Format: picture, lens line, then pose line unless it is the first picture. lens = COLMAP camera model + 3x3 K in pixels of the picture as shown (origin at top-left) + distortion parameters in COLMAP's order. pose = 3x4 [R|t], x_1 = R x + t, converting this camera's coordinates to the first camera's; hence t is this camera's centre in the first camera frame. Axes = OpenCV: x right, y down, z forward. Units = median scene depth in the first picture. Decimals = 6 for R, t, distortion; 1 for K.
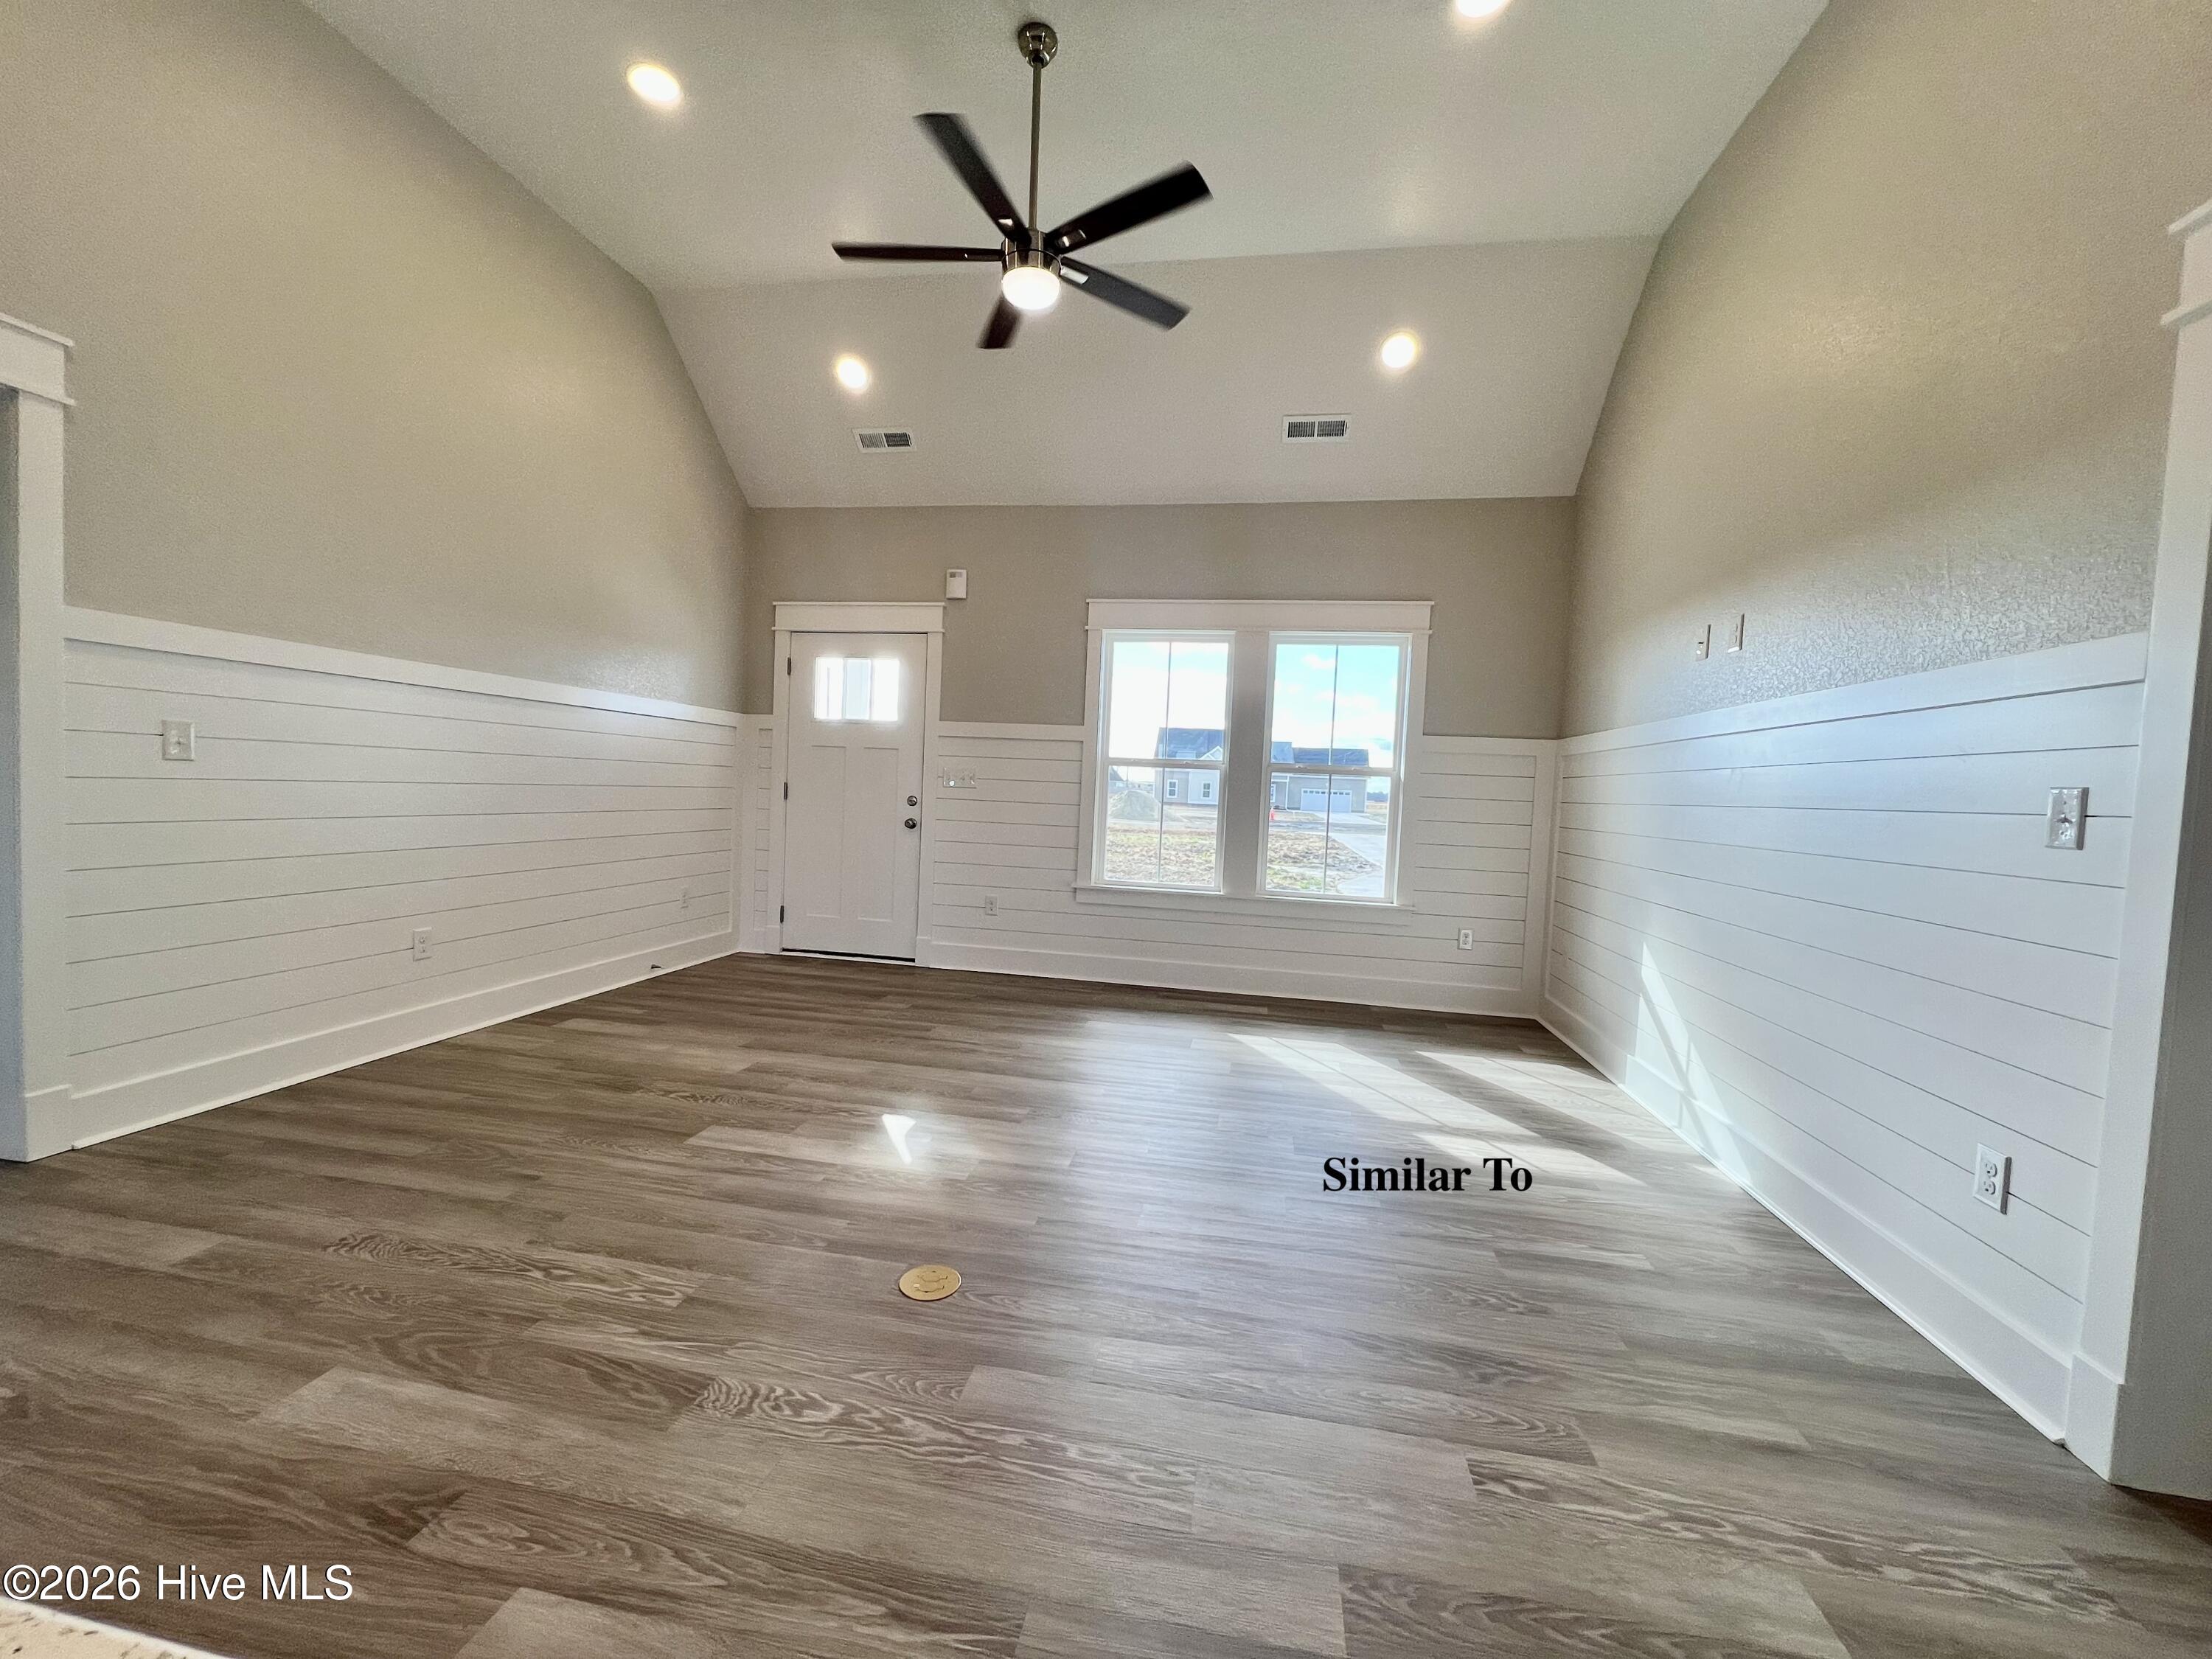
lens RADIAL K [[880.2, 0, 1104.2], [0, 880.2, 825.2], [0, 0, 1]] dist [-0.002166, -0.000136]
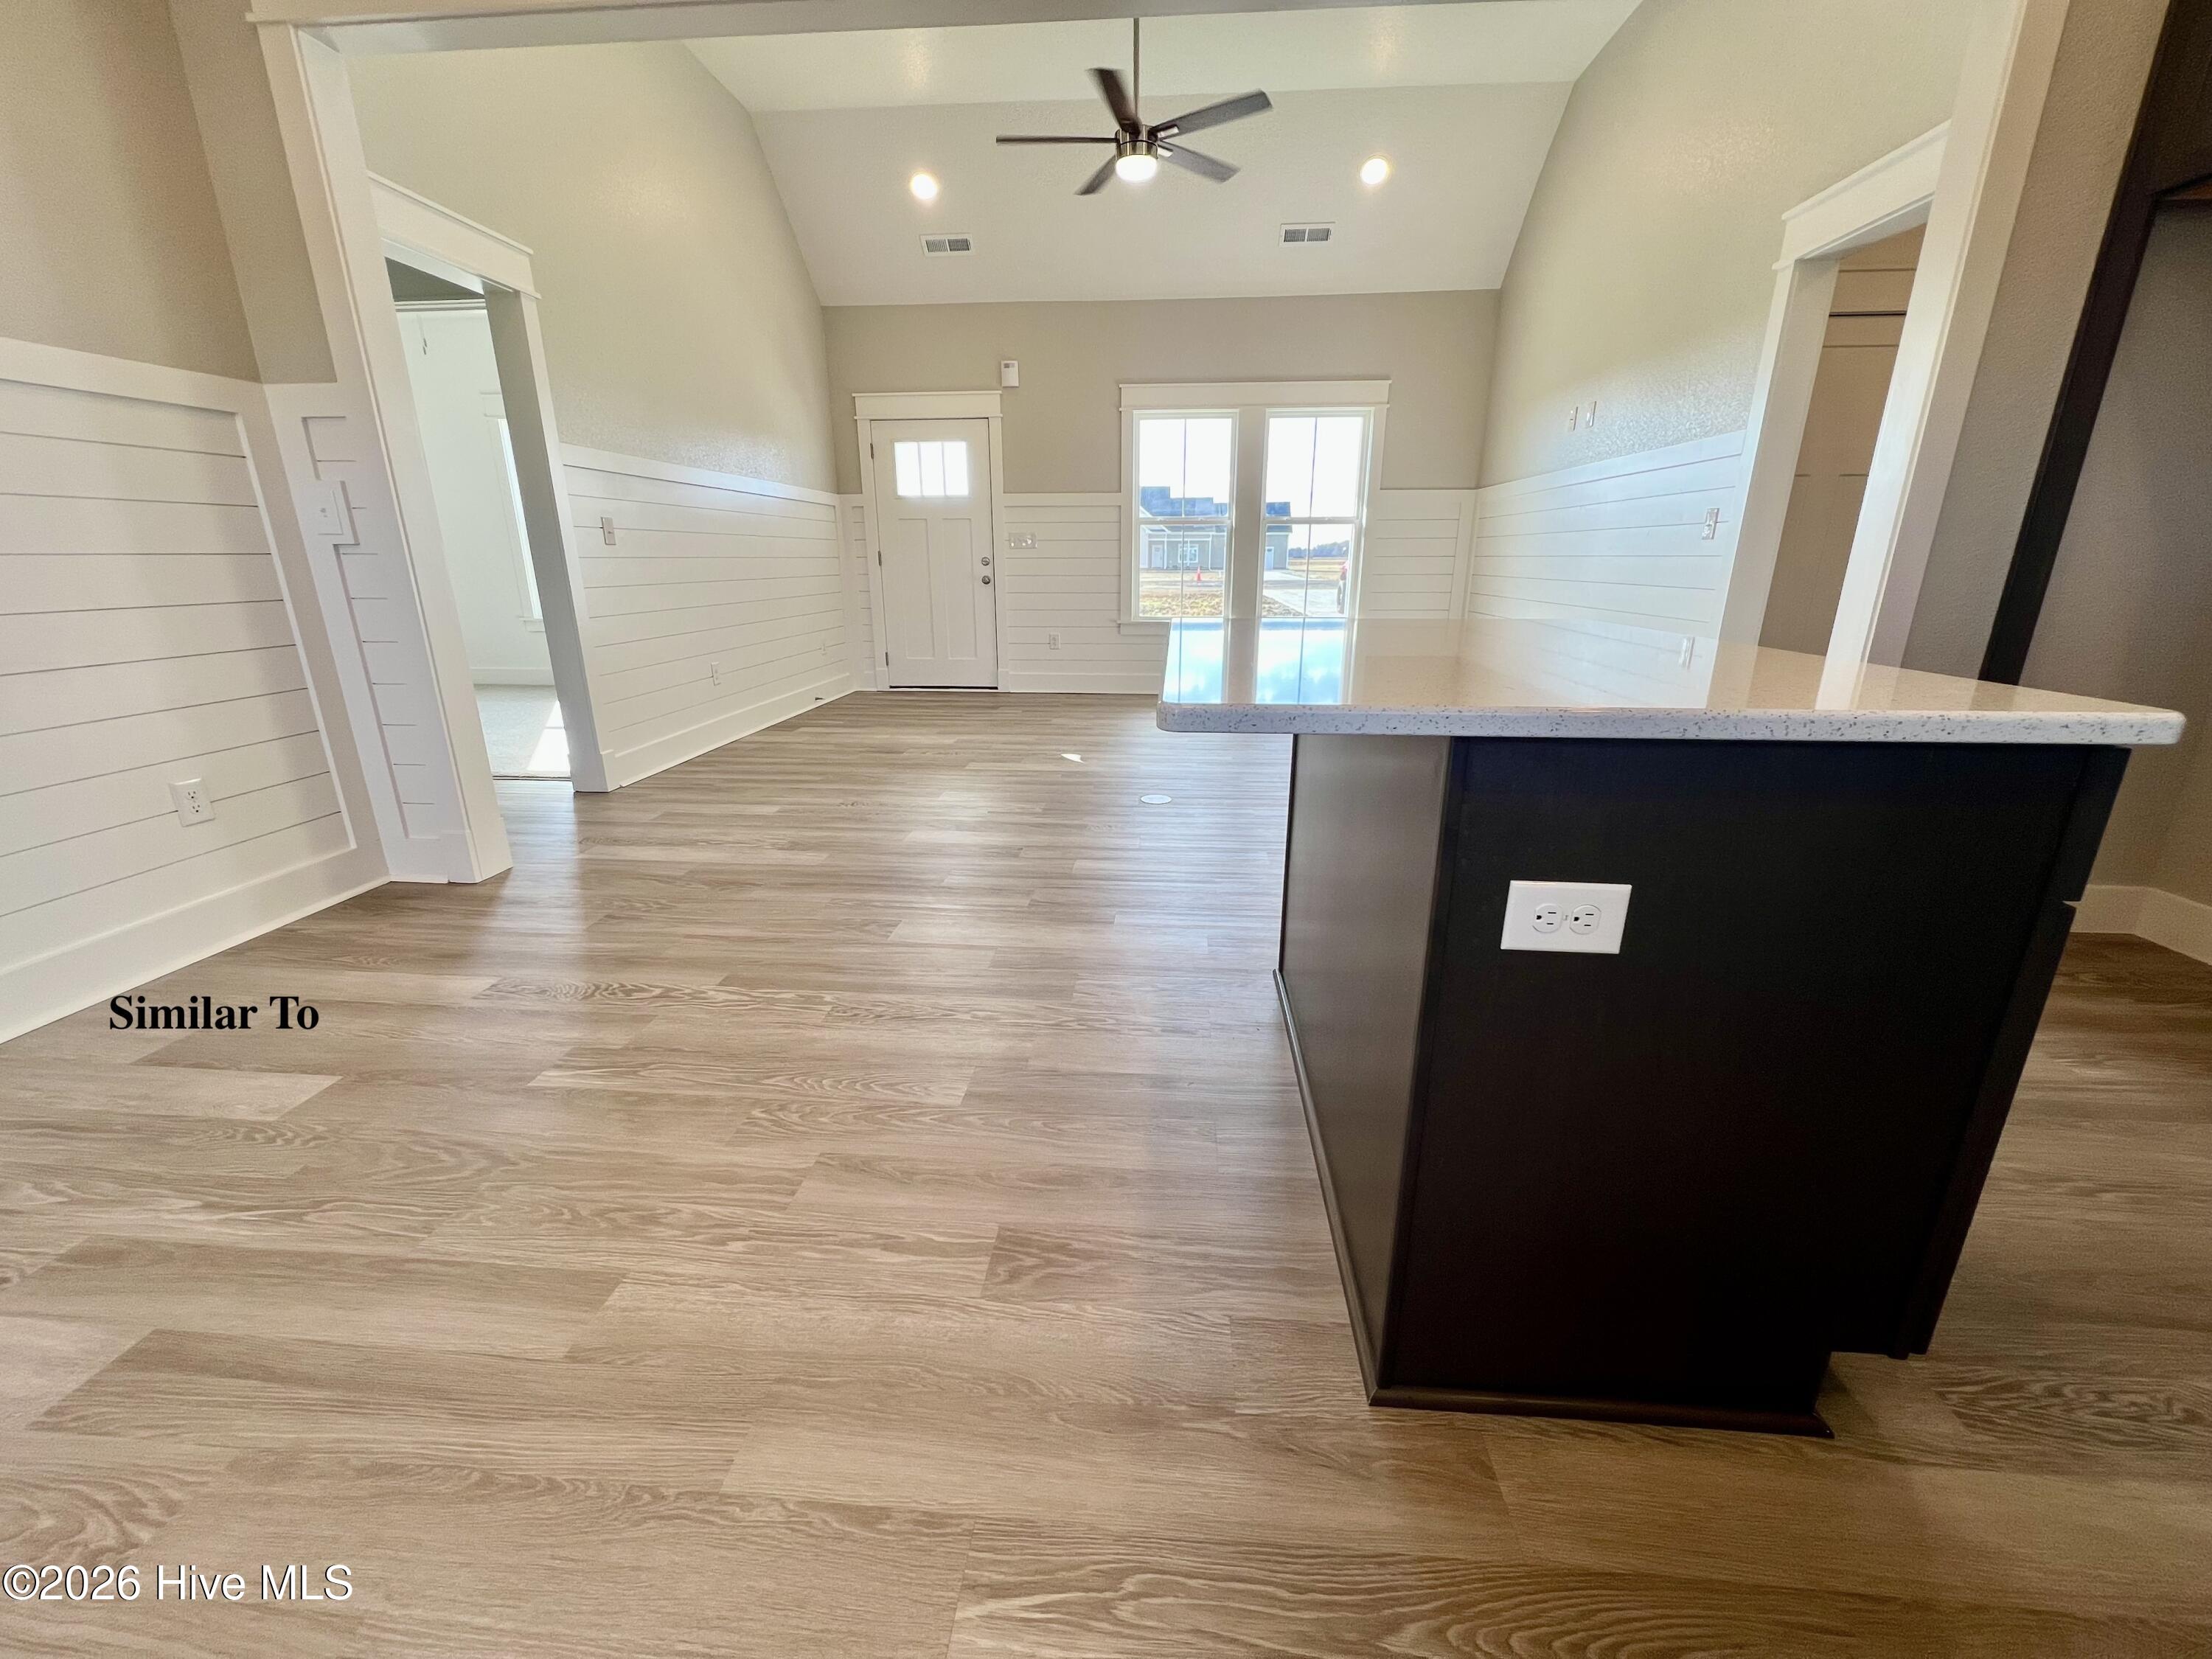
lens RADIAL K [[880.2, 0, 1104.2], [0, 880.2, 825.2], [0, 0, 1]] dist [-0.002166, -0.000136]
pose [[0.994201, -0.072104, 0.079780, -0.332723], [0.049641, 0.965849, 0.254304, 0.048151], [-0.095392, -0.248869, 0.963828, -0.630631]]
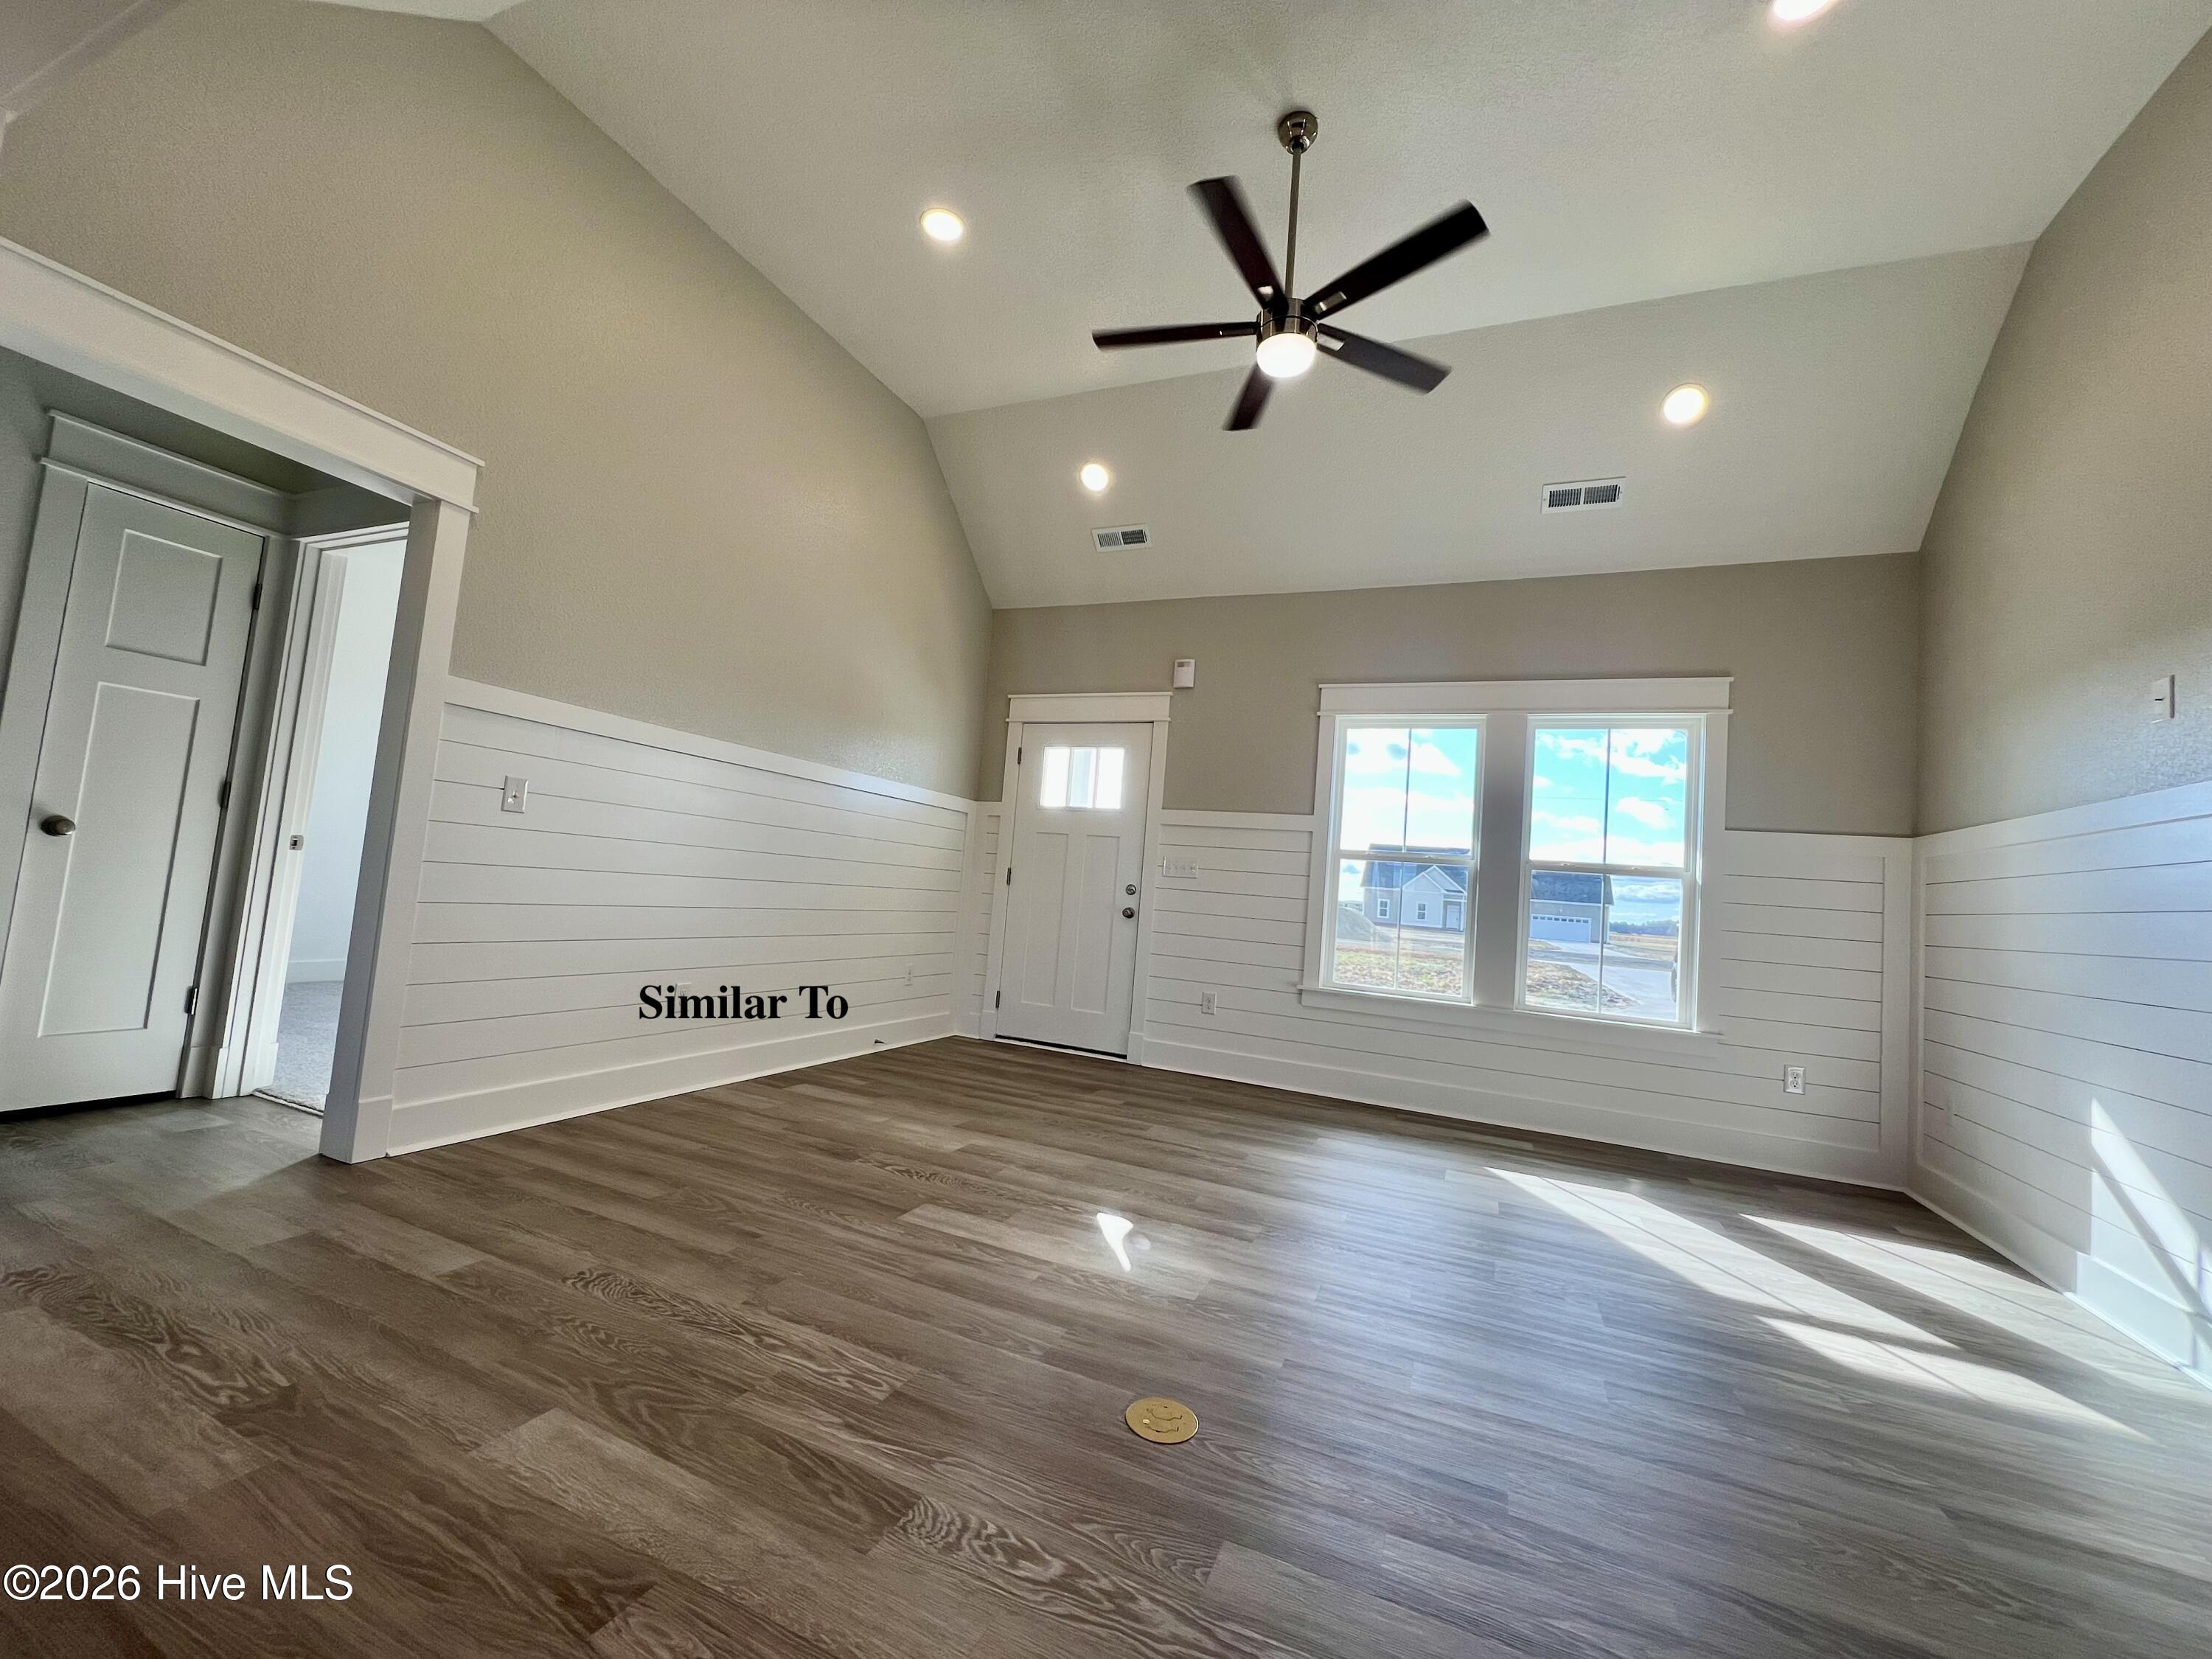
lens RADIAL K [[877.7, 0, 1102.1], [0, 877.7, 826.9], [0, 0, 1]] dist [-0.002612, -0.000064]
pose [[0.973275, 0.017584, -0.228970, -0.051164], [-0.046857, 0.991294, -0.123046, 0.046127], [0.224813, 0.130487, 0.965625, 0.076081]]
